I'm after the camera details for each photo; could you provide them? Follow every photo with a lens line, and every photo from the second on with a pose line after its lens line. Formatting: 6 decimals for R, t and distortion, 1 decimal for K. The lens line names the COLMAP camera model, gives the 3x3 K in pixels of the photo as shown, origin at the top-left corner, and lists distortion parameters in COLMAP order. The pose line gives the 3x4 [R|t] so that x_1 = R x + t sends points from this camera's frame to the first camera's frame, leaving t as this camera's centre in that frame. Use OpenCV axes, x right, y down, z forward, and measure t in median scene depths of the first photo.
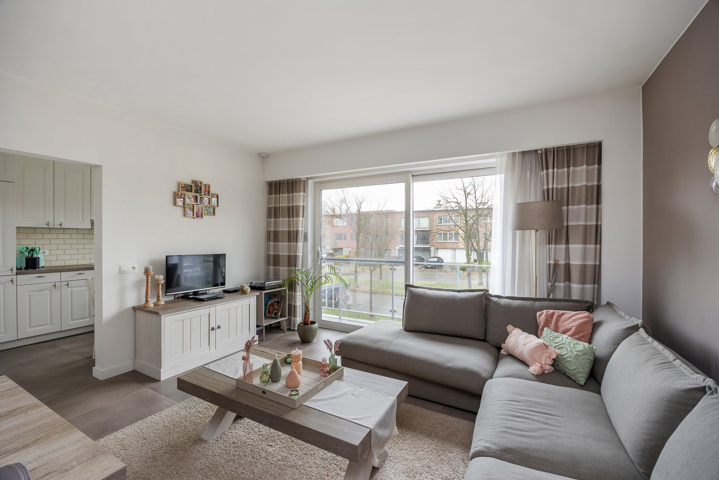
lens RADIAL K [[312.3, 0, 359.5], [0, 312.3, 242.1], [0, 0, 1]] dist [-0.002291, -0.000276]
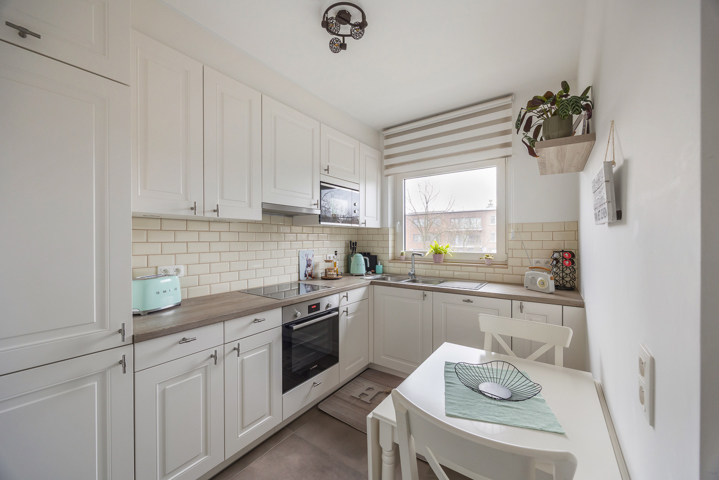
lens RADIAL K [[276.4, 0, 359.9], [0, 276.4, 239.8], [0, 0, 1]] dist [-0.000598, -0.000020]
pose [[0.994982, -0.003663, -0.099991, -0.306054], [0.002729, 0.999951, -0.009477, -0.004360], [0.100021, 0.009156, 0.994943, 0.267420]]
